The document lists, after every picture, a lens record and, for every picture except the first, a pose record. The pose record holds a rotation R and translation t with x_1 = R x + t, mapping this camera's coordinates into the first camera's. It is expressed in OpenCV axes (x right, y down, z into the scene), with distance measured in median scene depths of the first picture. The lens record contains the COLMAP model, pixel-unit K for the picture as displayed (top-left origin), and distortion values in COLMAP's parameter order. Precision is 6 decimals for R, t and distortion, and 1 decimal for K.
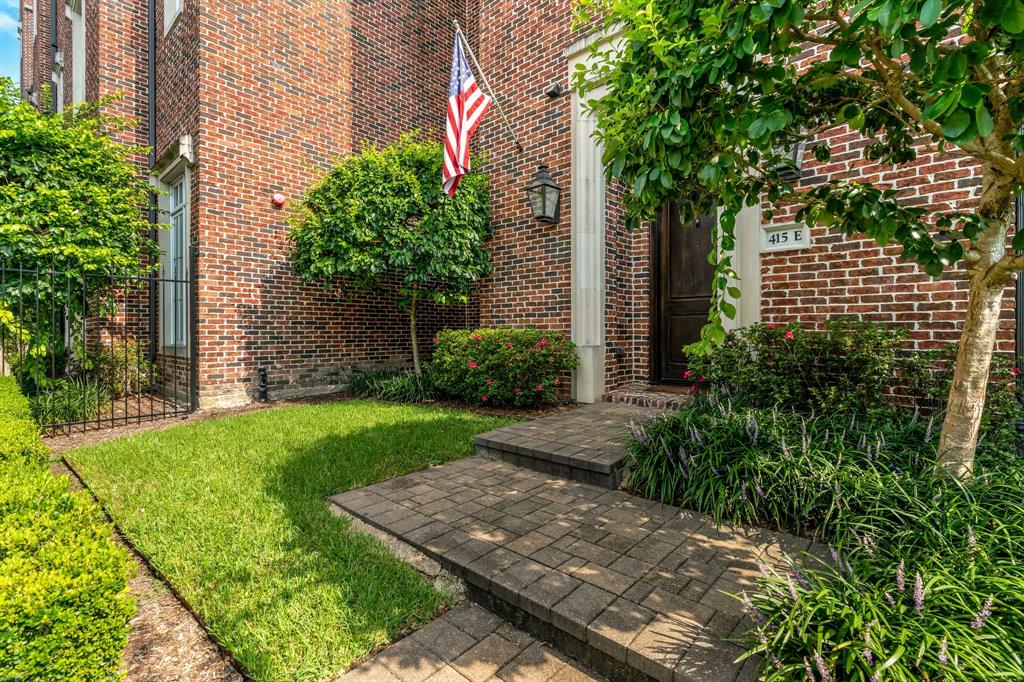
lens RADIAL K [[466.4, 0, 512.0], [0, 466.4, 341.0], [0, 0, 1]] dist [-0.004096, -0.000141]
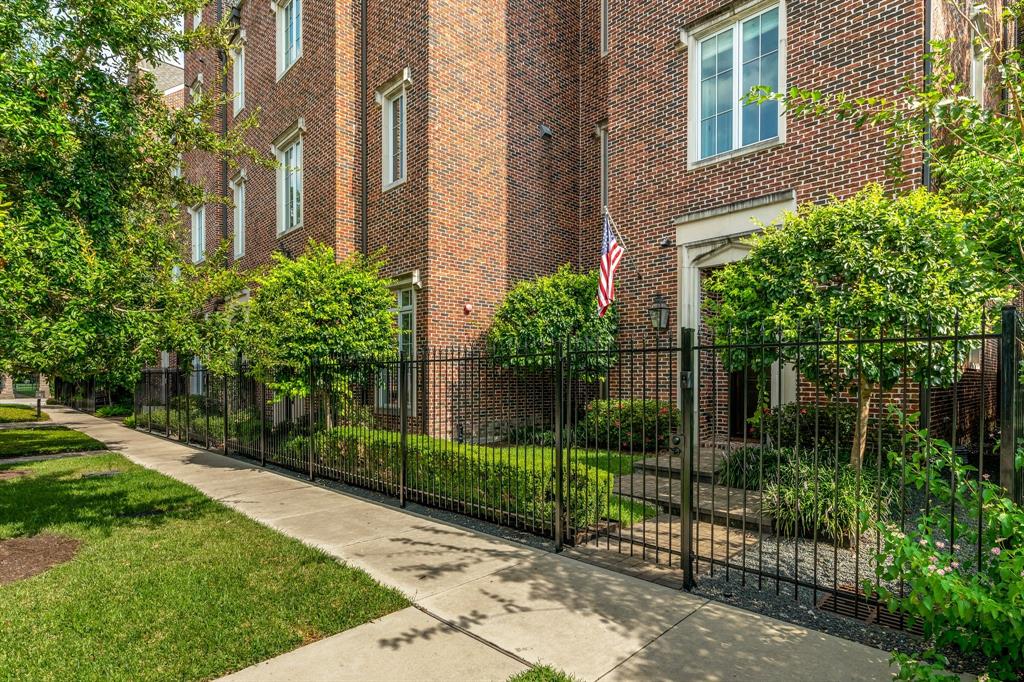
lens RADIAL K [[558.6, 0, 515.2], [0, 558.6, 393.7], [0, 0, 1]] dist [-0.001789, -0.000070]
pose [[0.997997, 0.003065, -0.063194, -0.294370], [-0.002481, 0.999953, 0.009327, -0.064207], [0.063220, -0.009152, 0.997958, -0.887963]]
